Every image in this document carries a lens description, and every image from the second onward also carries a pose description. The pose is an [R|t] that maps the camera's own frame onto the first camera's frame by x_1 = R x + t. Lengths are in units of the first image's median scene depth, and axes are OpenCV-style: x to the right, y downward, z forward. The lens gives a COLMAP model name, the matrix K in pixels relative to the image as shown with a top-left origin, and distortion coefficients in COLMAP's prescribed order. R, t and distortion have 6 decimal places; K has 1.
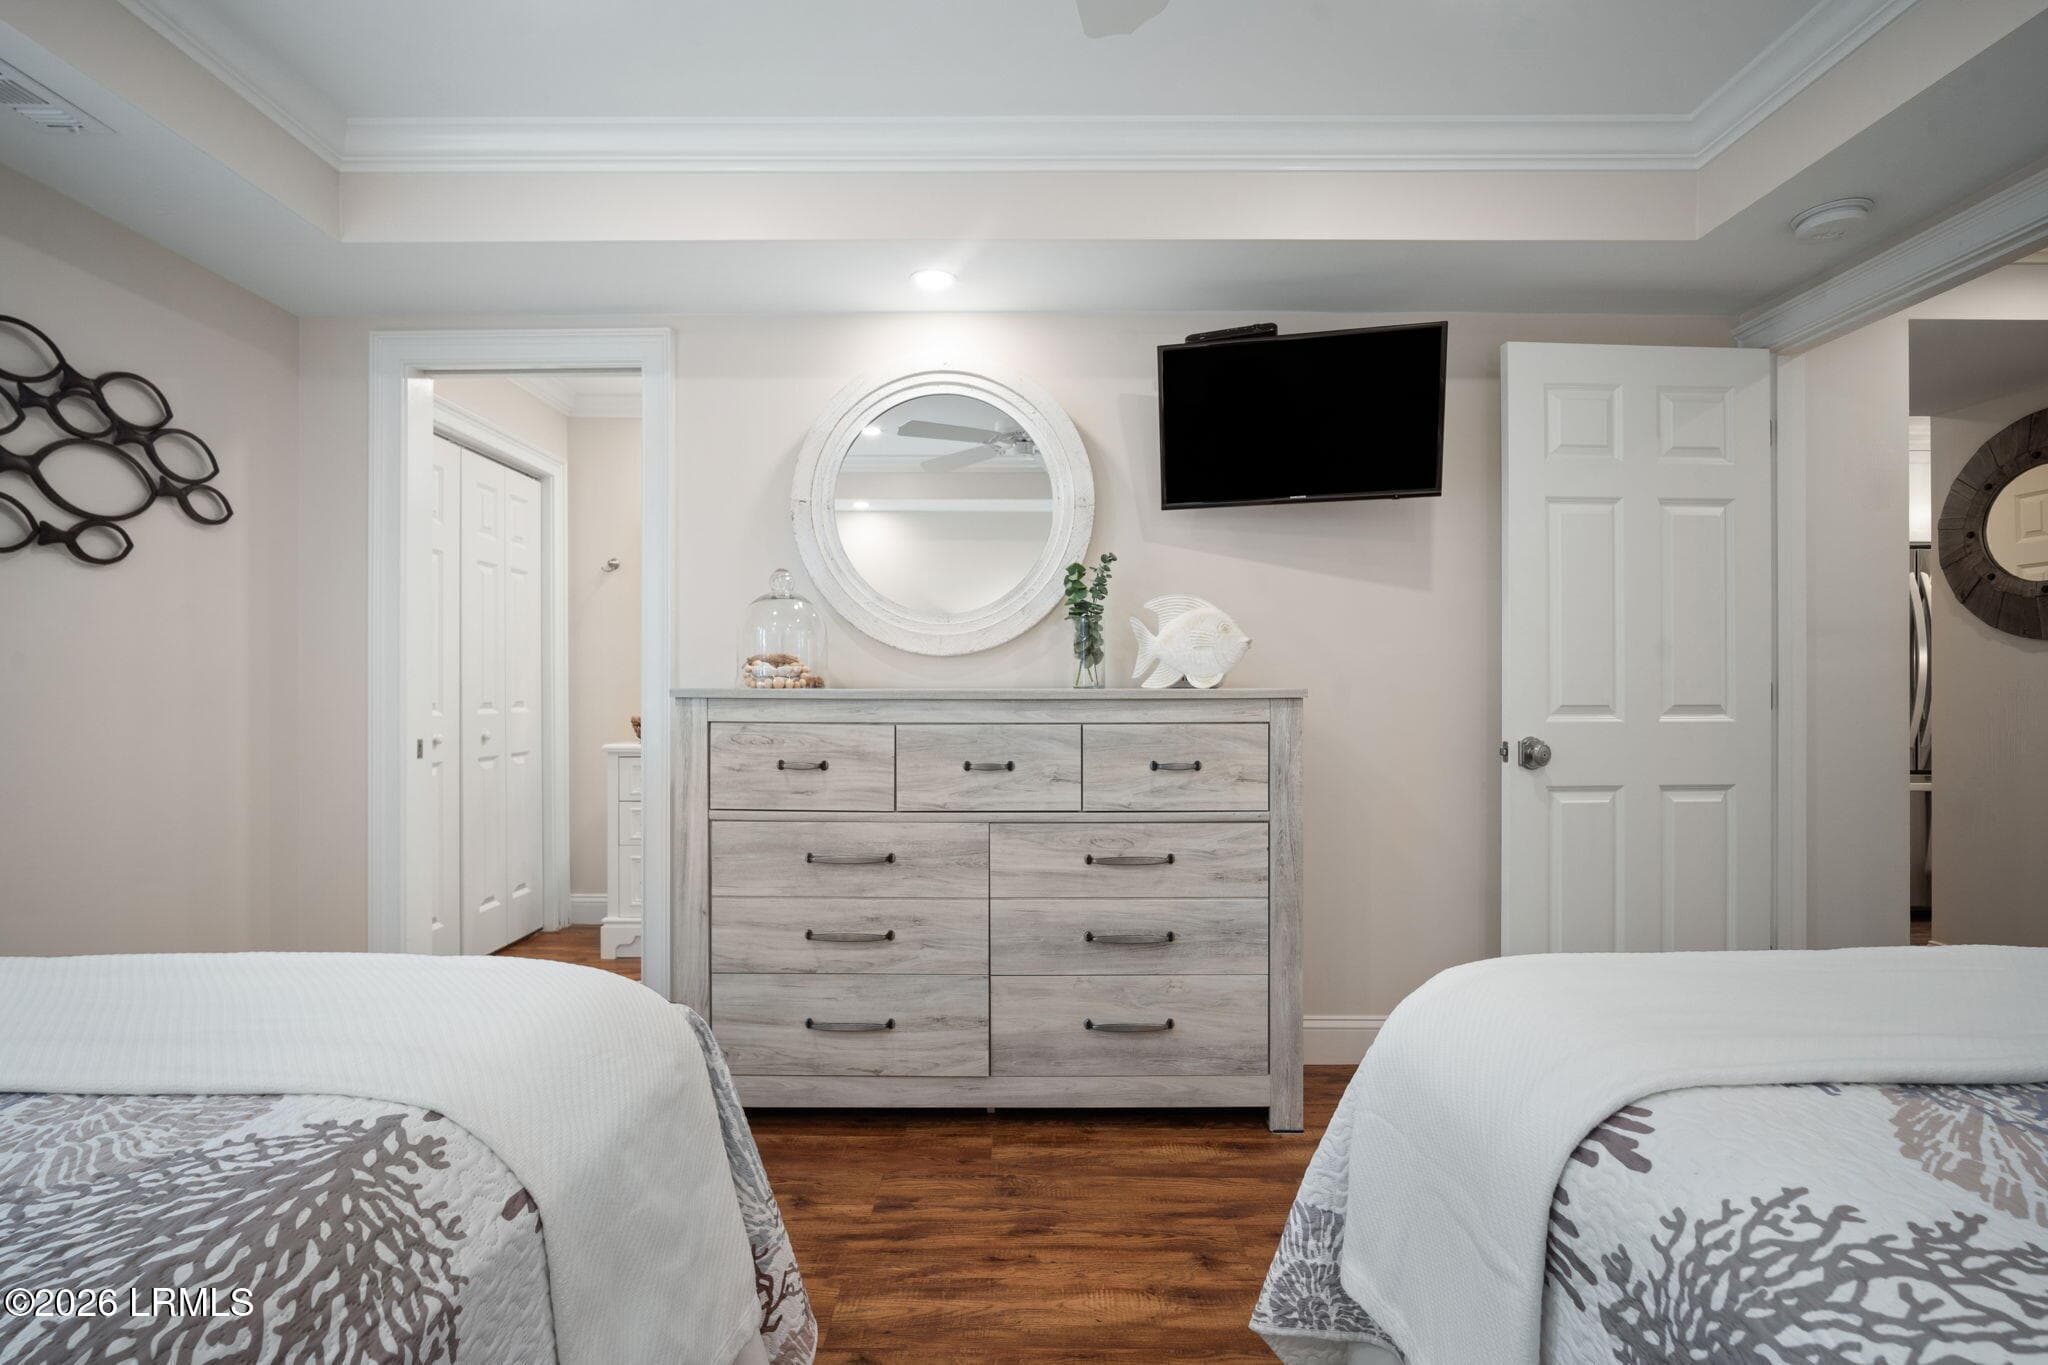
lens RADIAL K [[923.7, 0, 1022.1], [0, 923.7, 683.2], [0, 0, 1]] dist [-0.003403, 0.002110]
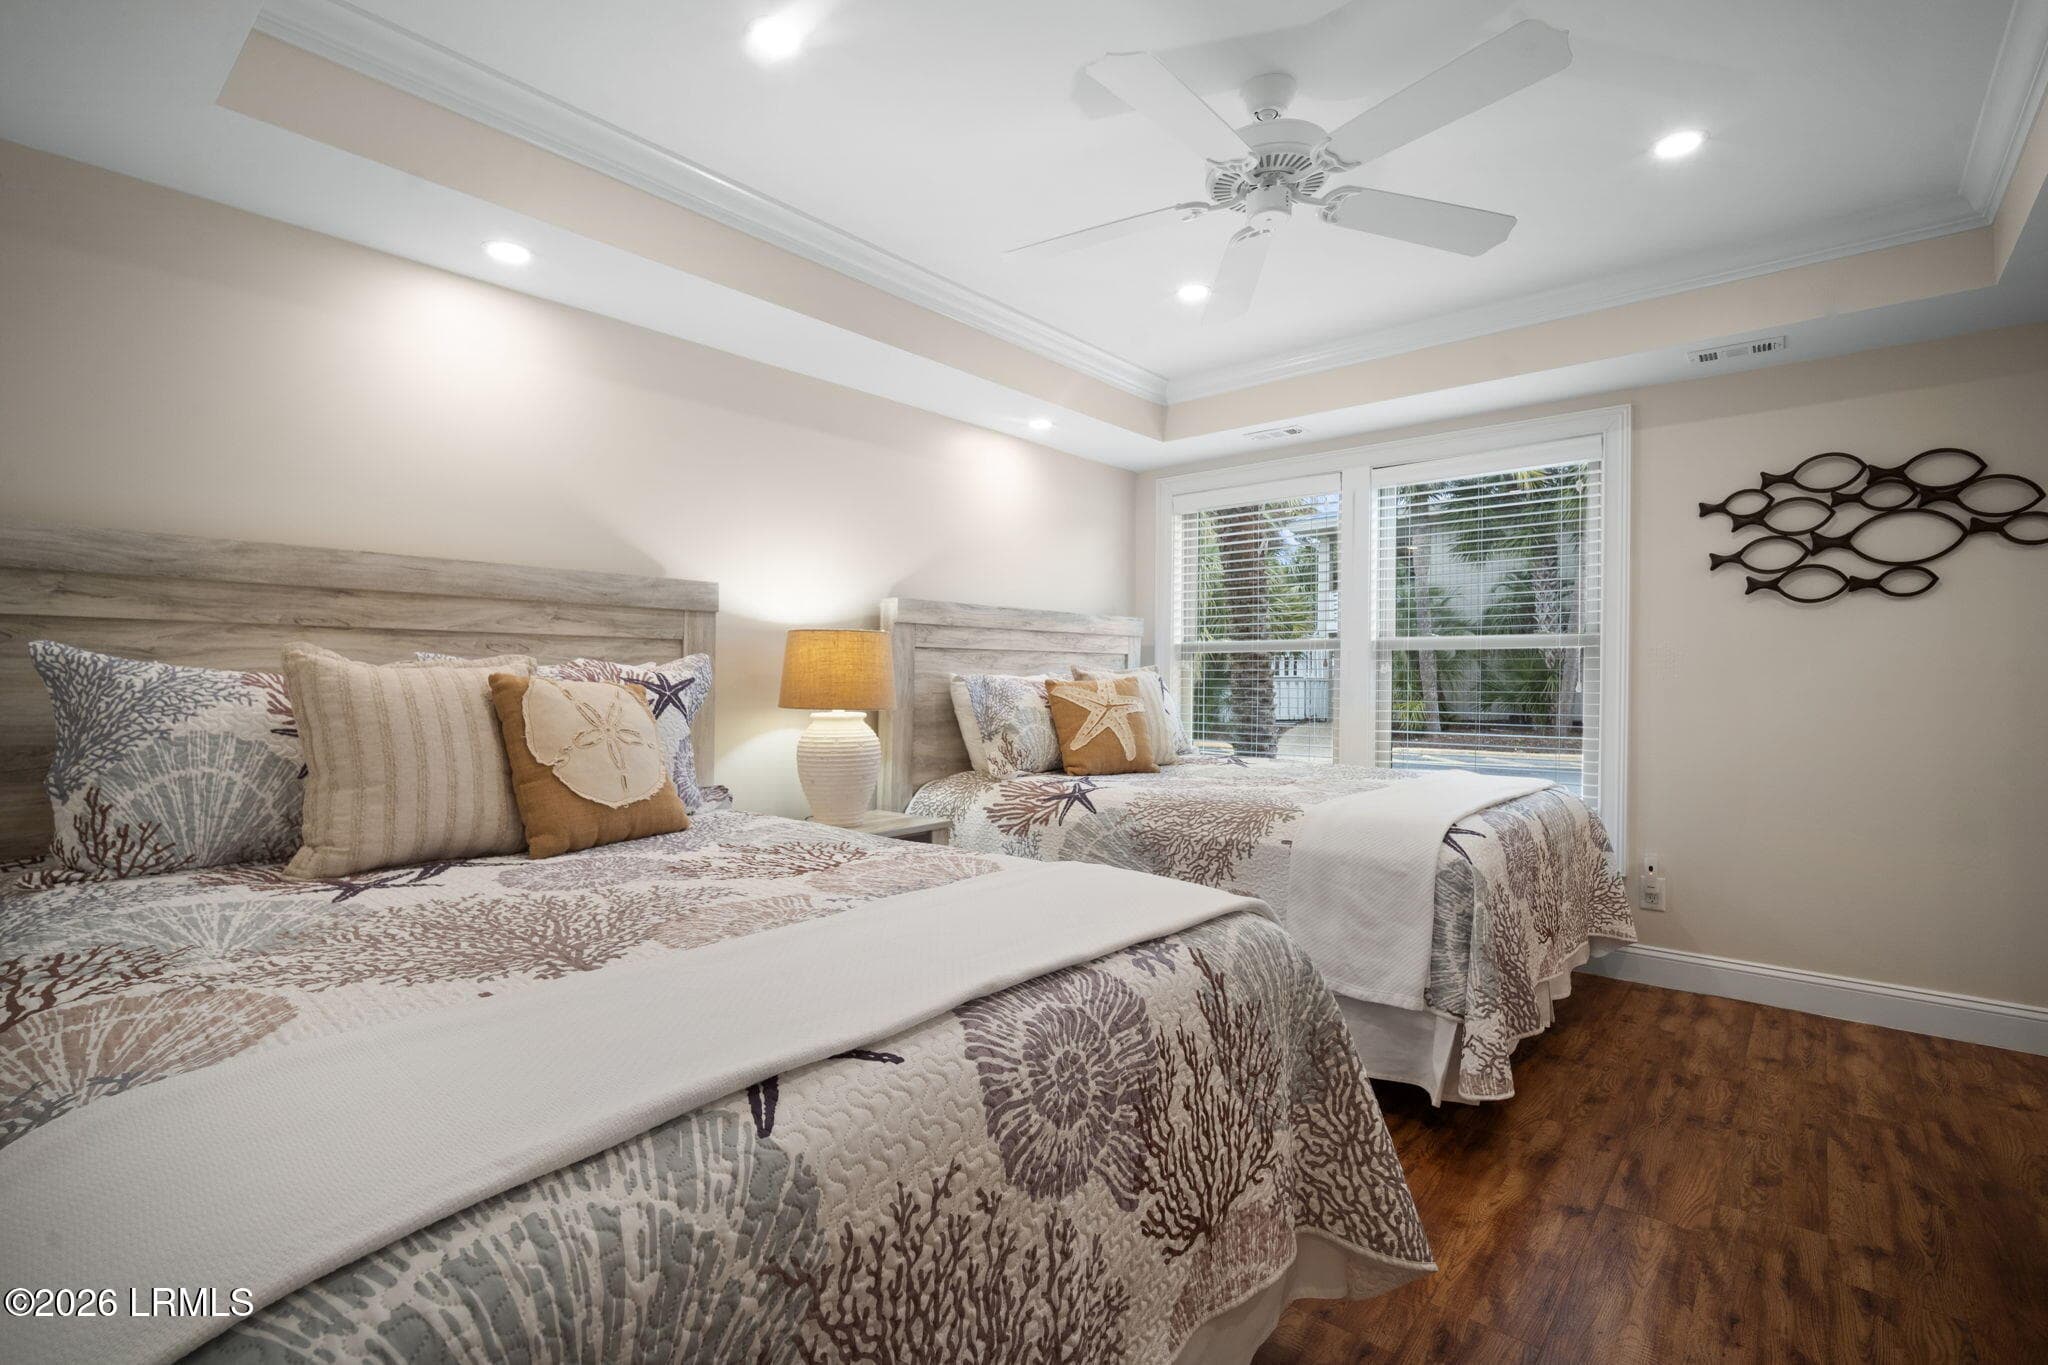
lens RADIAL K [[923.7, 0, 1022.2], [0, 923.7, 682.7], [0, 0, 1]] dist [-0.003403, 0.002110]
pose [[-0.652166, -0.001759, -0.758074, 0.940650], [-0.001910, 0.999998, -0.000677, 0.004922], [0.758074, 0.001007, -0.652168, 0.904120]]
